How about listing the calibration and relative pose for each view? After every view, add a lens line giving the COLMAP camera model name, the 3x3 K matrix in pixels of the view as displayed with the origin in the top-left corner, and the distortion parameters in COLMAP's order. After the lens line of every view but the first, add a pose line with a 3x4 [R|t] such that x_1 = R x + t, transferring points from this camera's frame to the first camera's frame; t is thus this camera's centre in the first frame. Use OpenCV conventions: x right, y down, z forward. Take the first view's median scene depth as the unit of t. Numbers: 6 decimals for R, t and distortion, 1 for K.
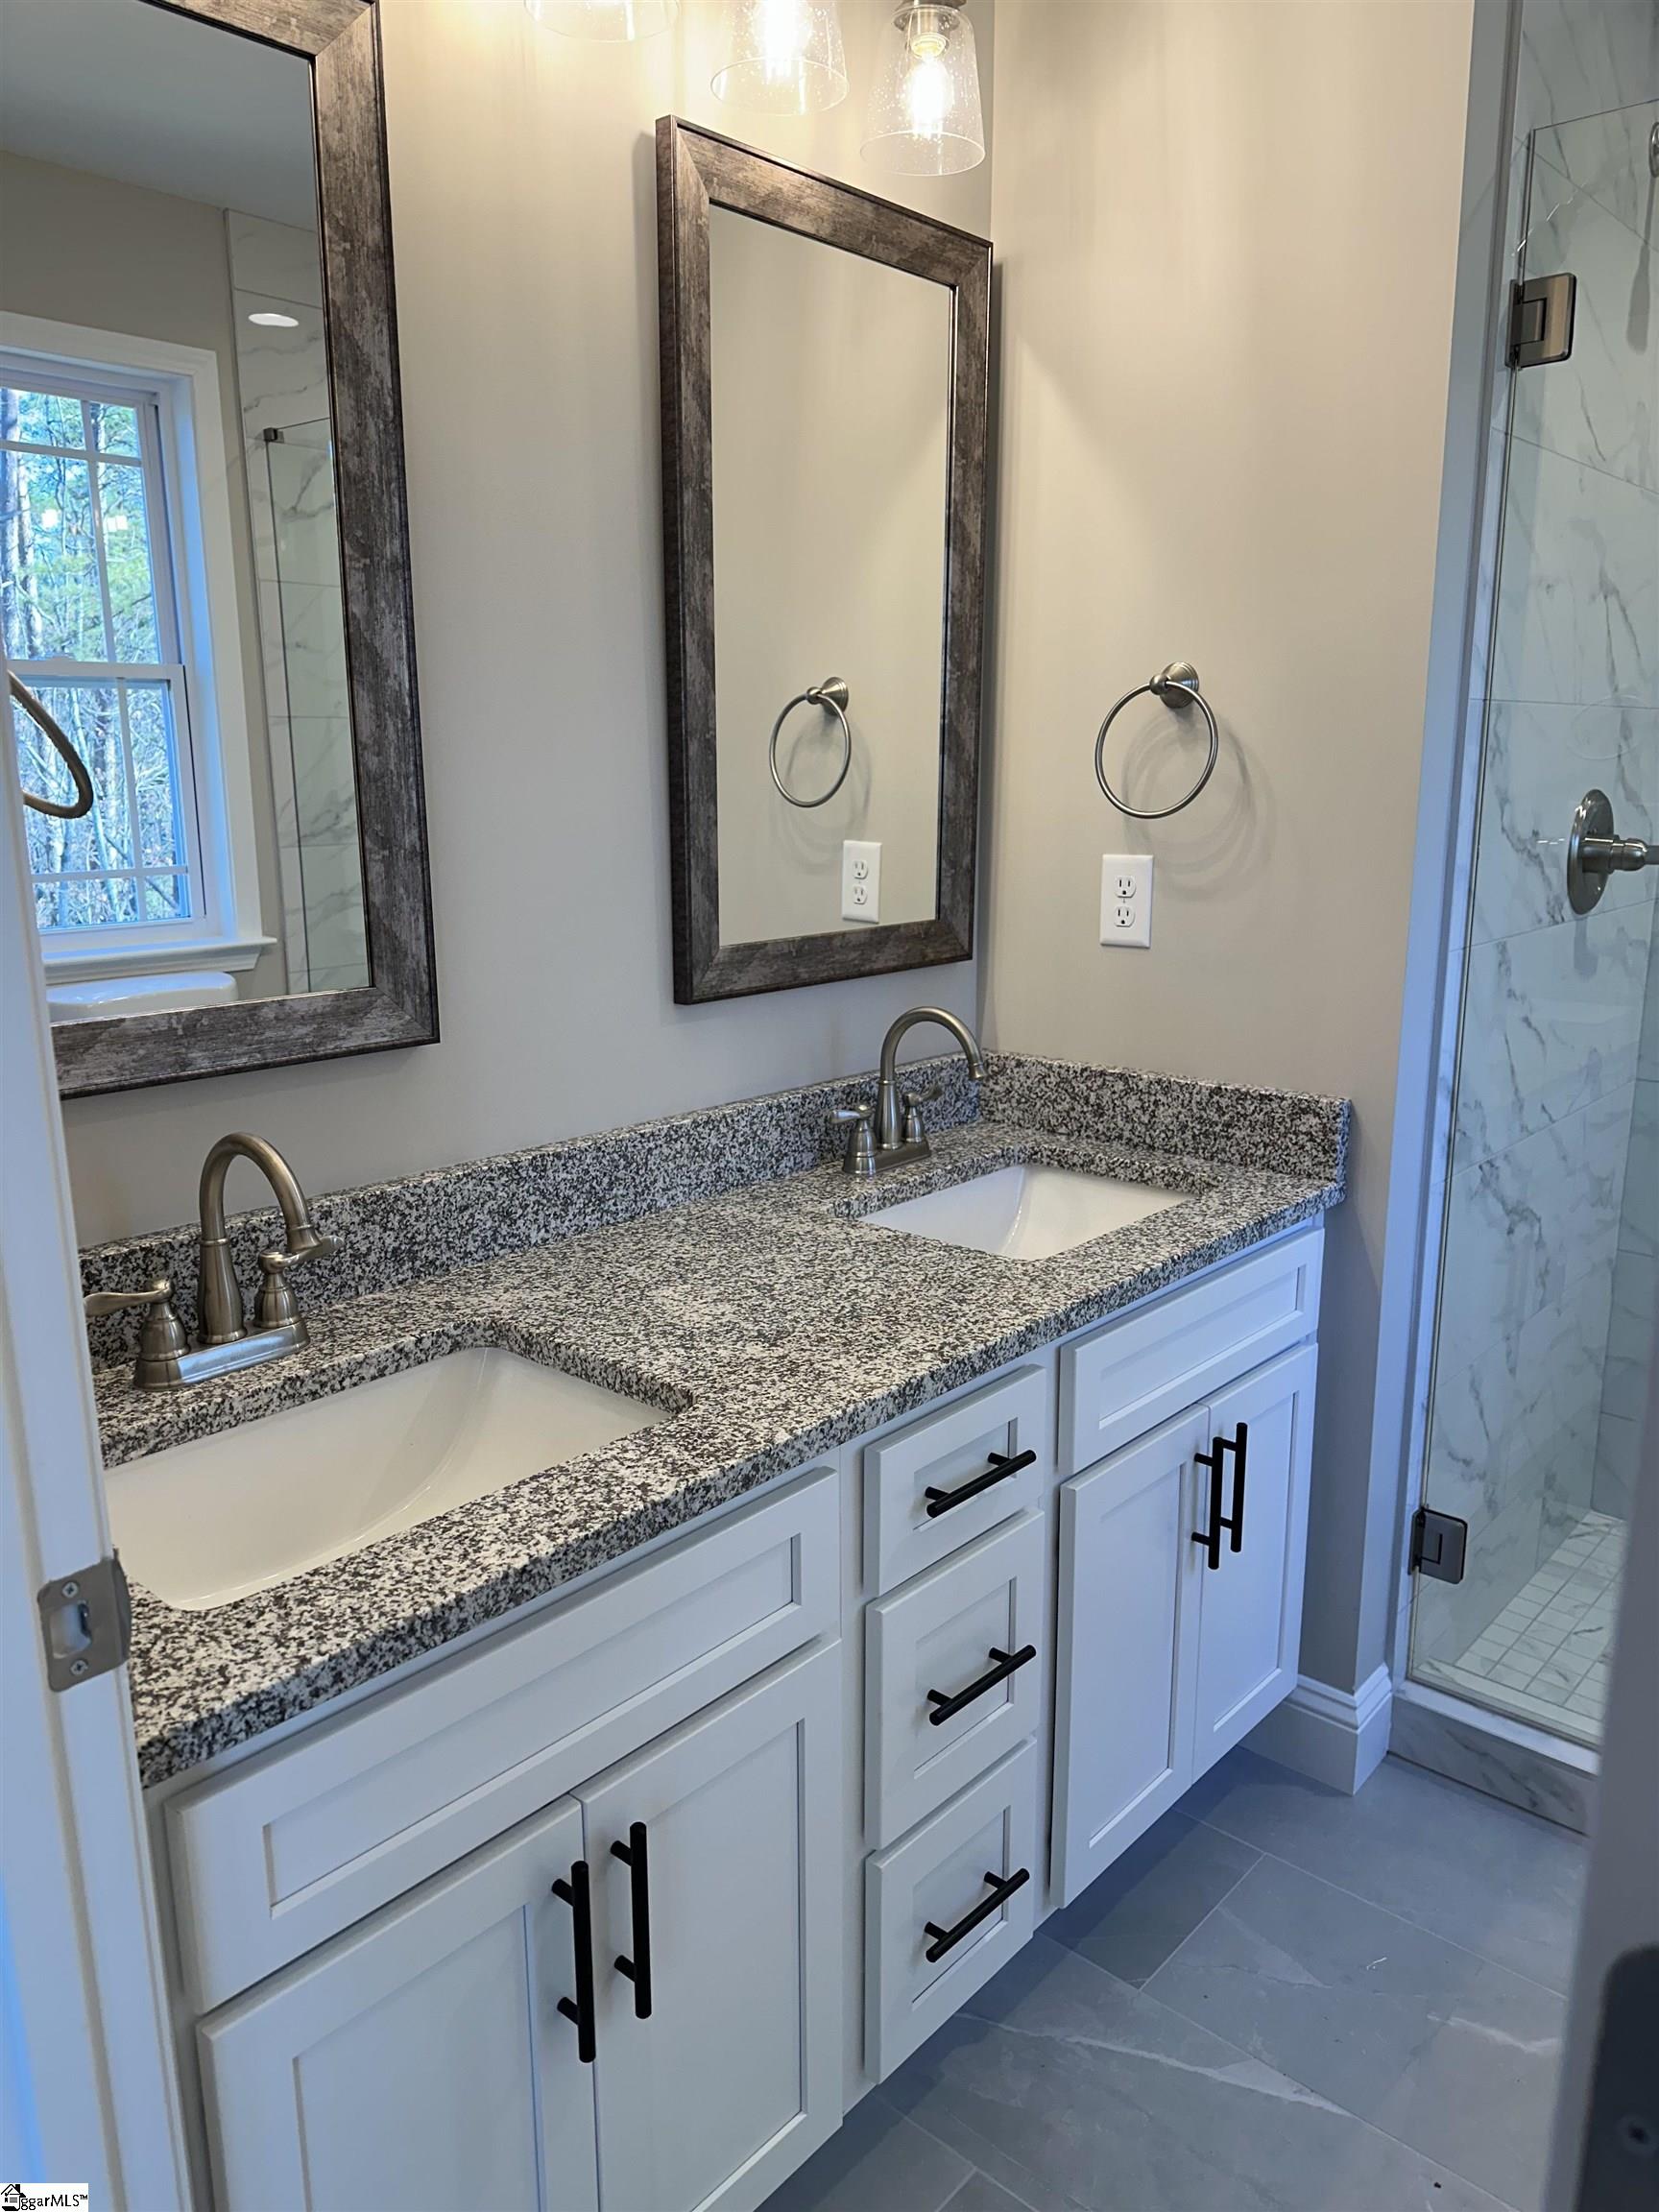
lens RADIAL K [[1539.4, 0, 825.5], [0, 1539.4, 1106.0], [0, 0, 1]] dist [0.004861, -0.019196]
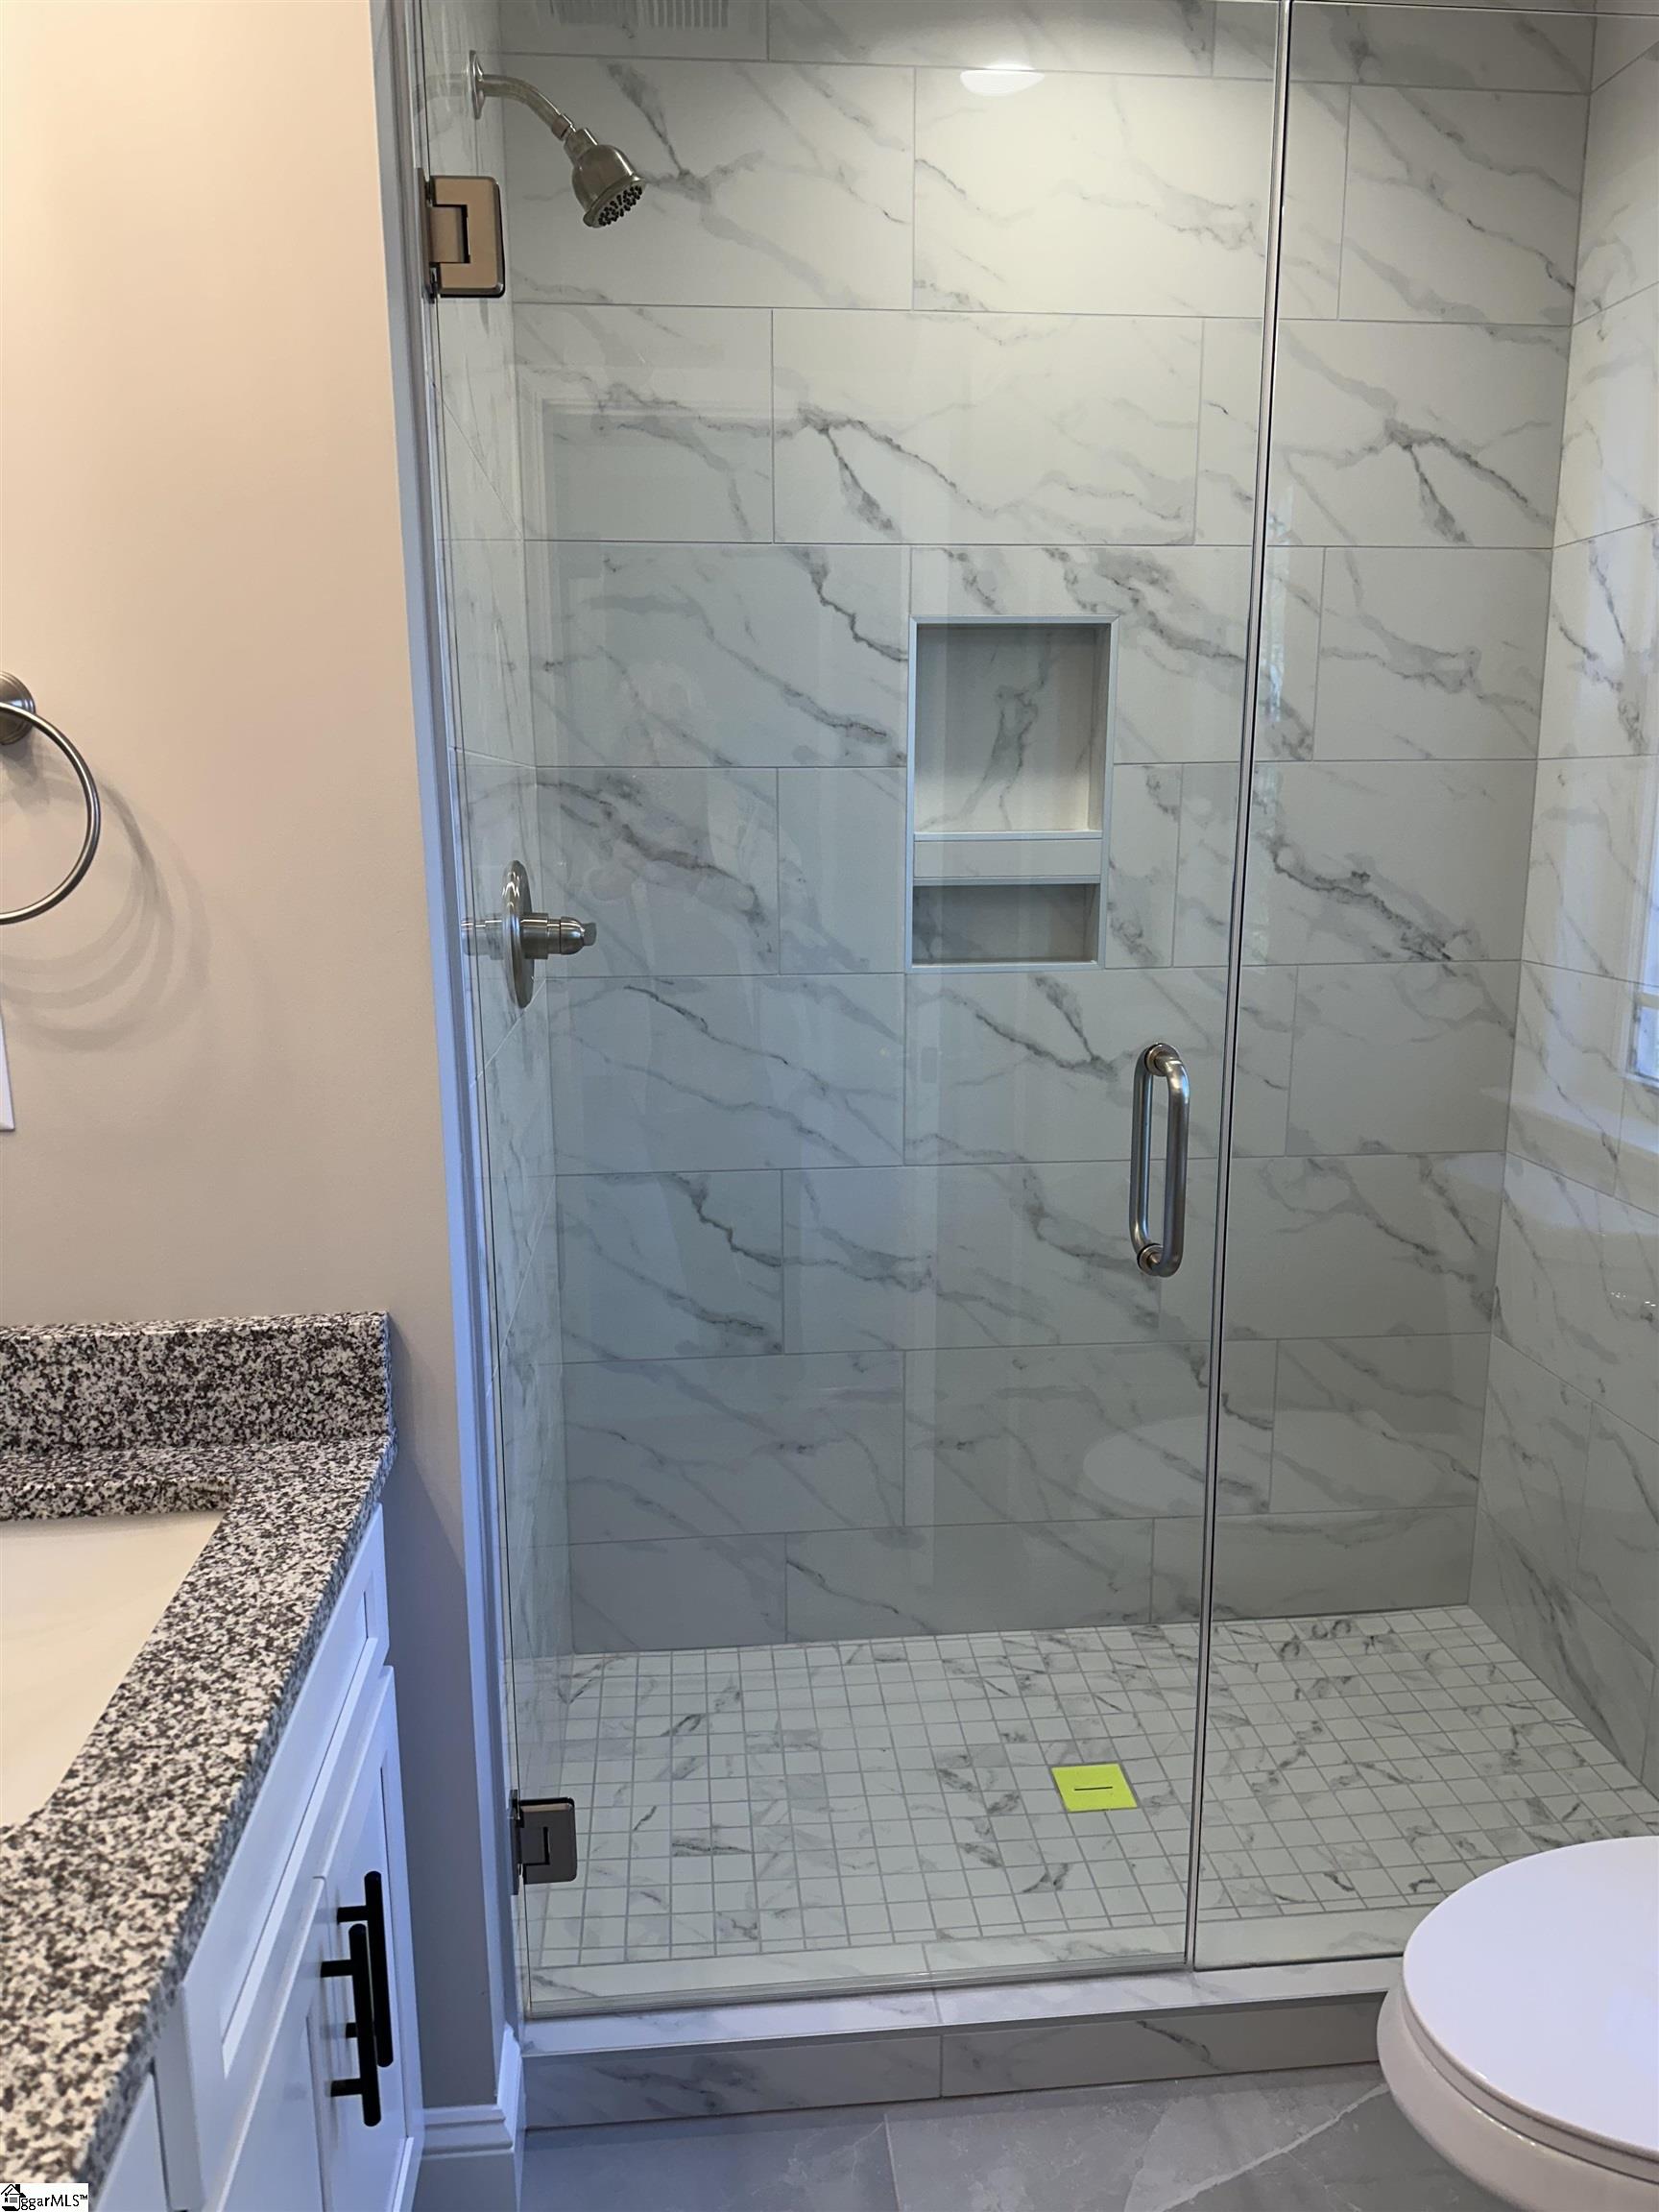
lens RADIAL K [[1539.4, 0, 831.7], [0, 1539.4, 1108.4], [0, 0, 1]] dist [0.004861, -0.019196]
pose [[0.671687, -0.132194, 0.728945, -0.019020], [0.158015, 0.986873, 0.033366, -0.084698], [-0.723787, 0.092772, 0.683758, 0.360534]]
